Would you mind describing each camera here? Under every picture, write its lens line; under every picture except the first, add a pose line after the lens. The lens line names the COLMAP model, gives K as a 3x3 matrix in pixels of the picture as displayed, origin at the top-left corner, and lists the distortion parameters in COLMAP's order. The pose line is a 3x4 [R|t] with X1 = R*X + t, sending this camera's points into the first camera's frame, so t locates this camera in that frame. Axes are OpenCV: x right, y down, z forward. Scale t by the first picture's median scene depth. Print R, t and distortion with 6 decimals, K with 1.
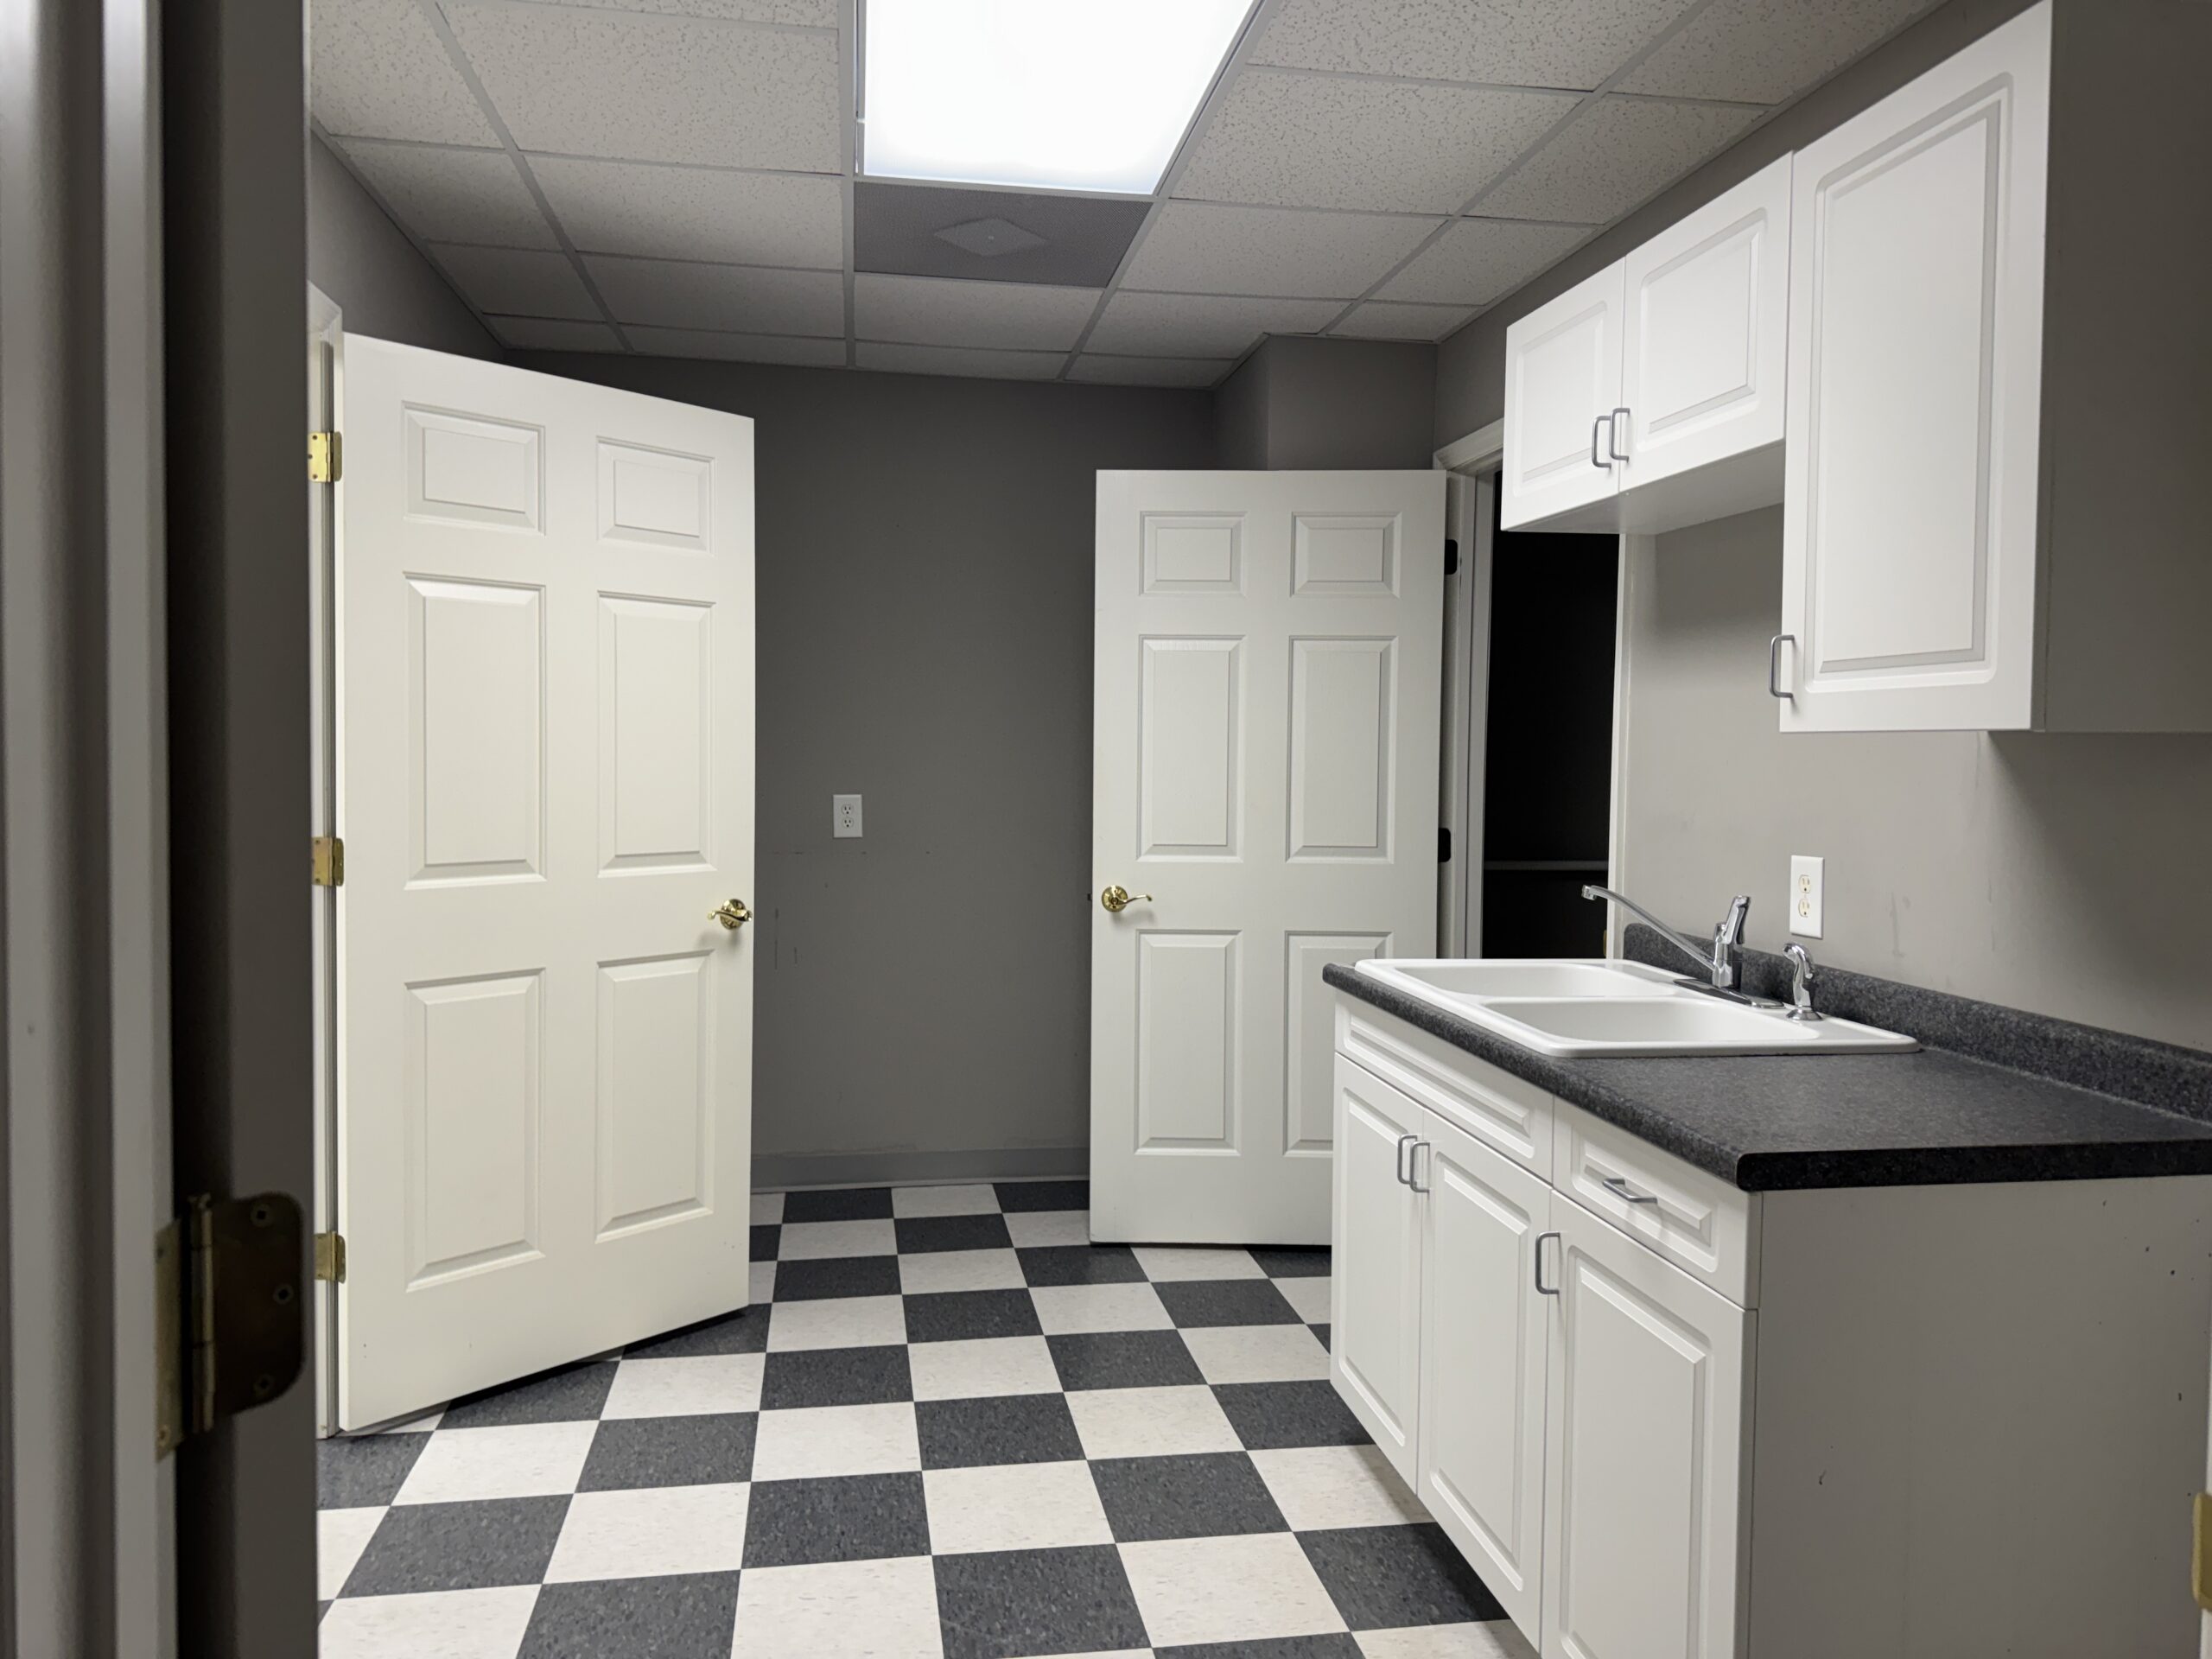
lens RADIAL K [[1551.8, 0, 1107.9], [0, 1551.8, 848.2], [0, 0, 1]] dist [0.090561, -0.192432]
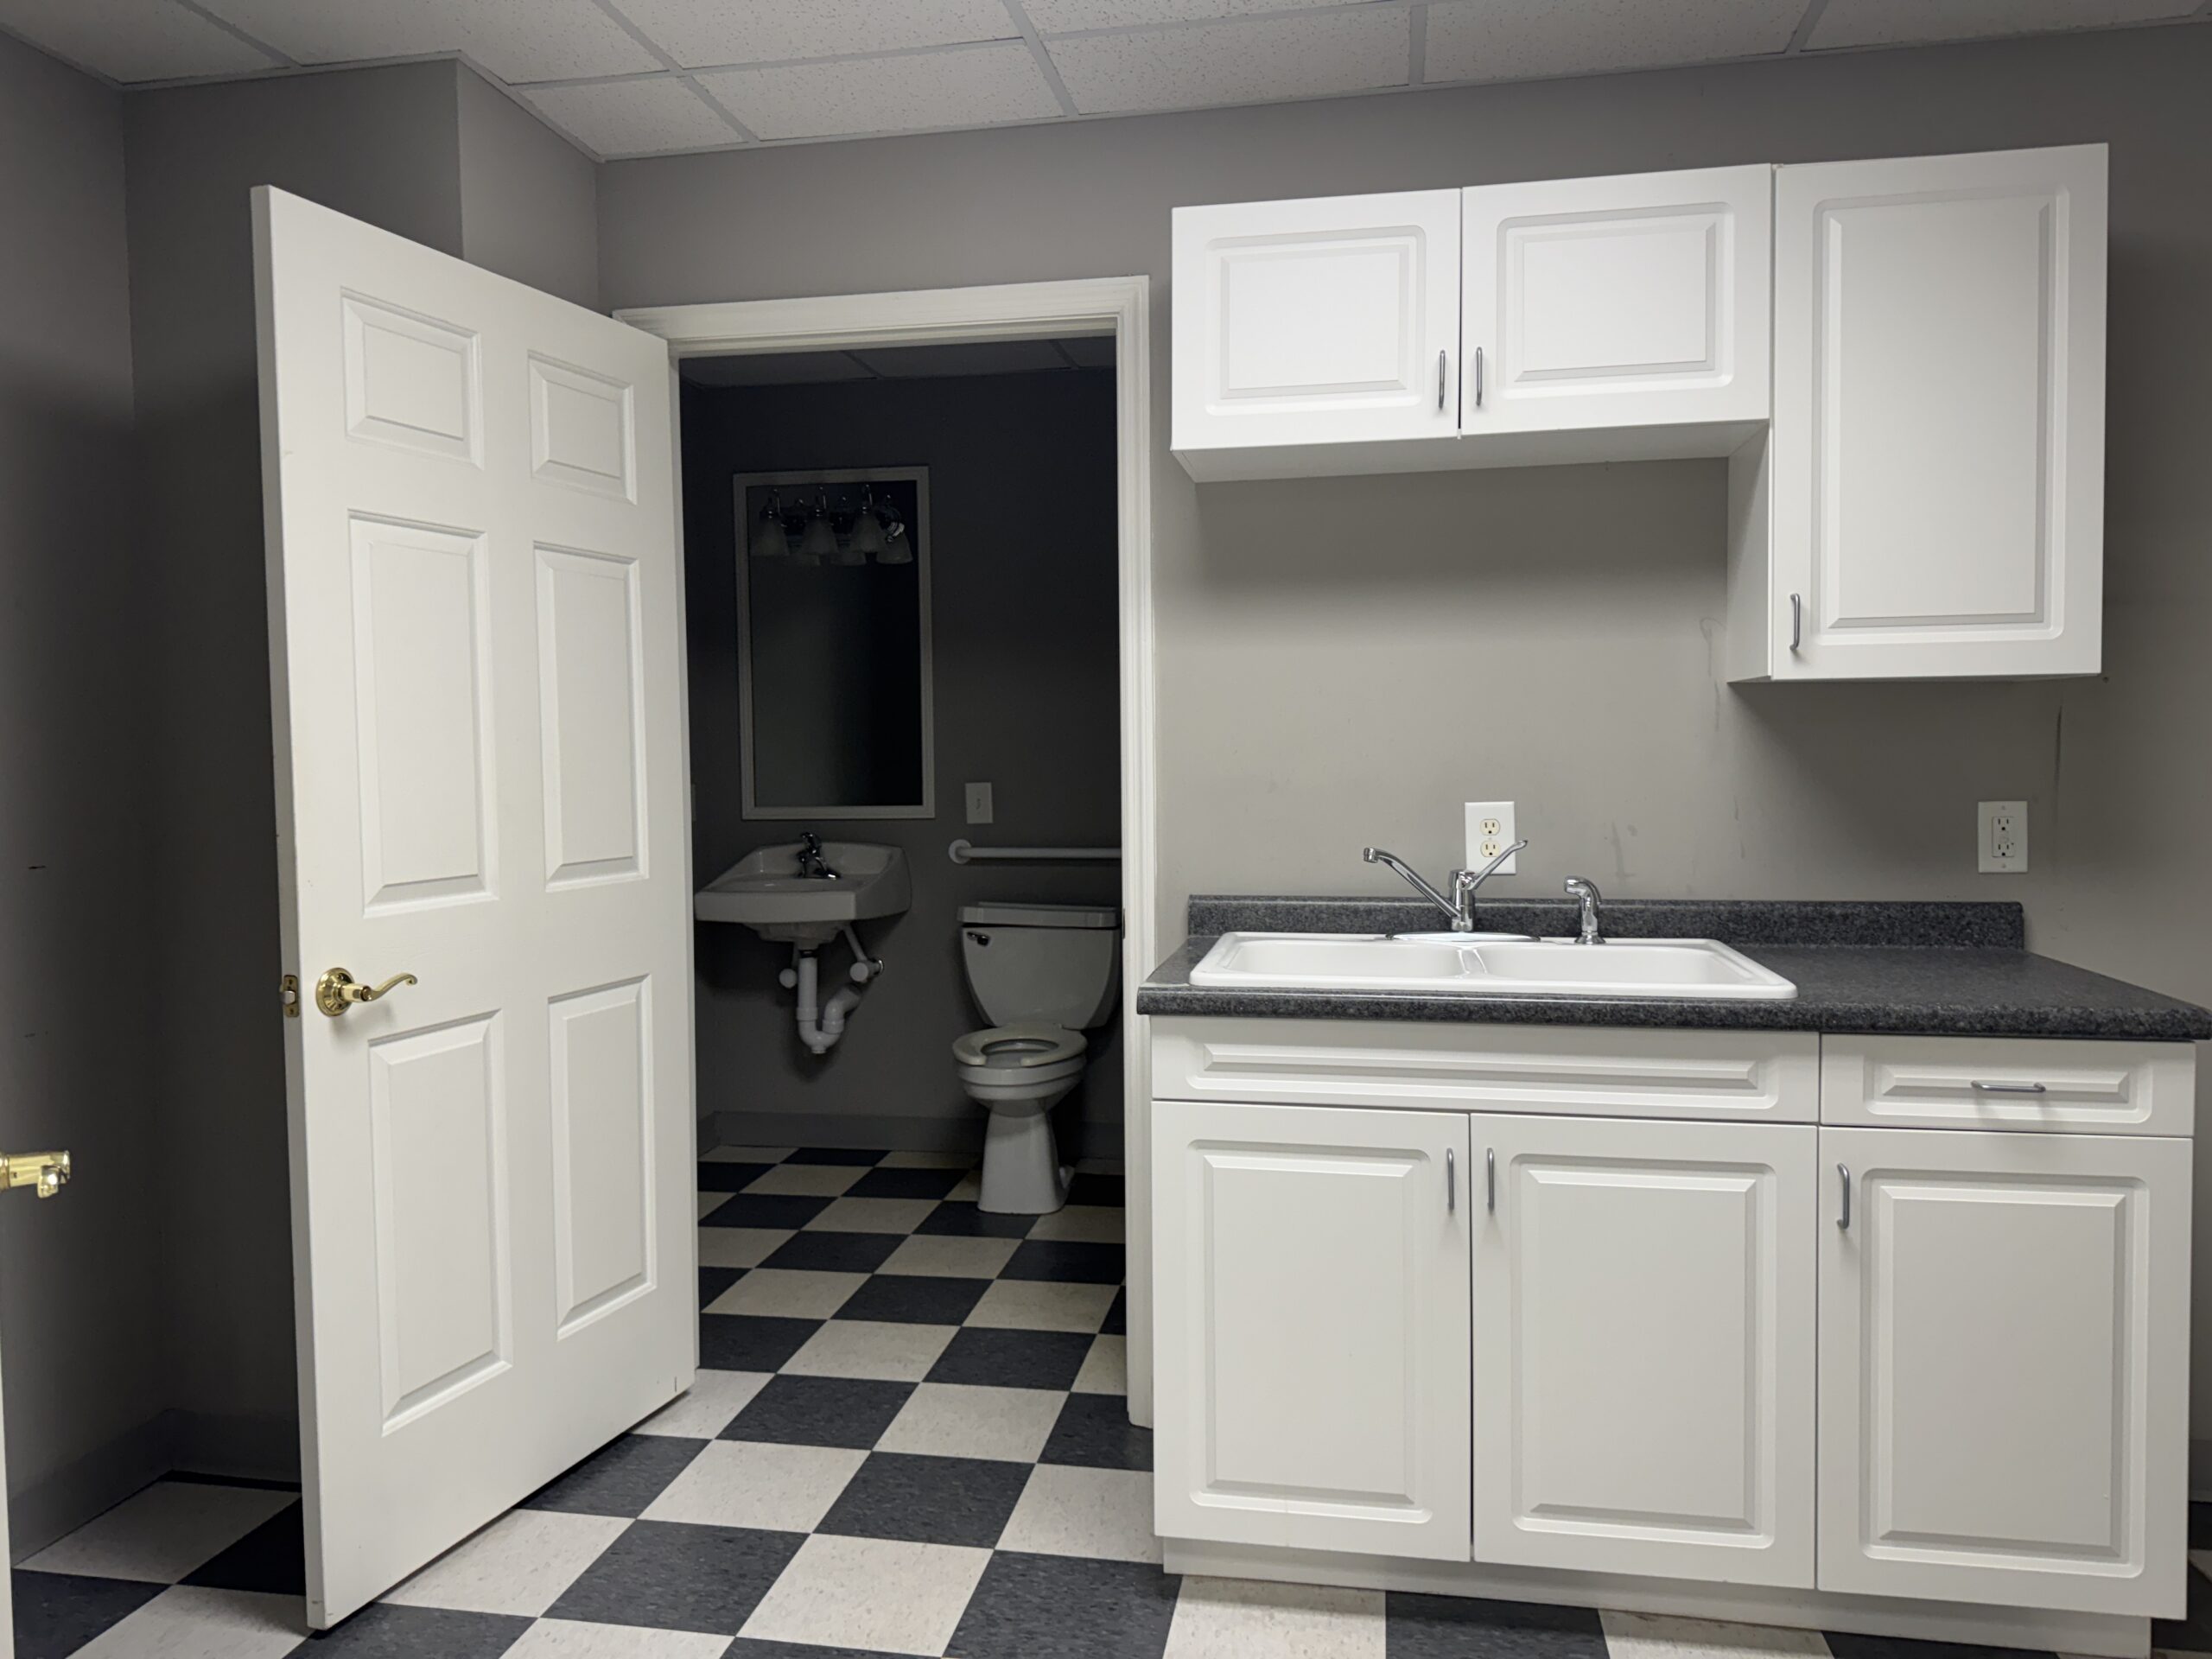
lens RADIAL K [[1559.2, 0, 1106.0], [0, 1559.2, 829.5], [0, 0, 1]] dist [0.005346, 0.004409]
pose [[0.337742, -0.066007, 0.938921, -0.718524], [0.077262, 0.996116, 0.042236, -0.045640], [-0.938062, 0.058278, 0.341530, 0.964590]]
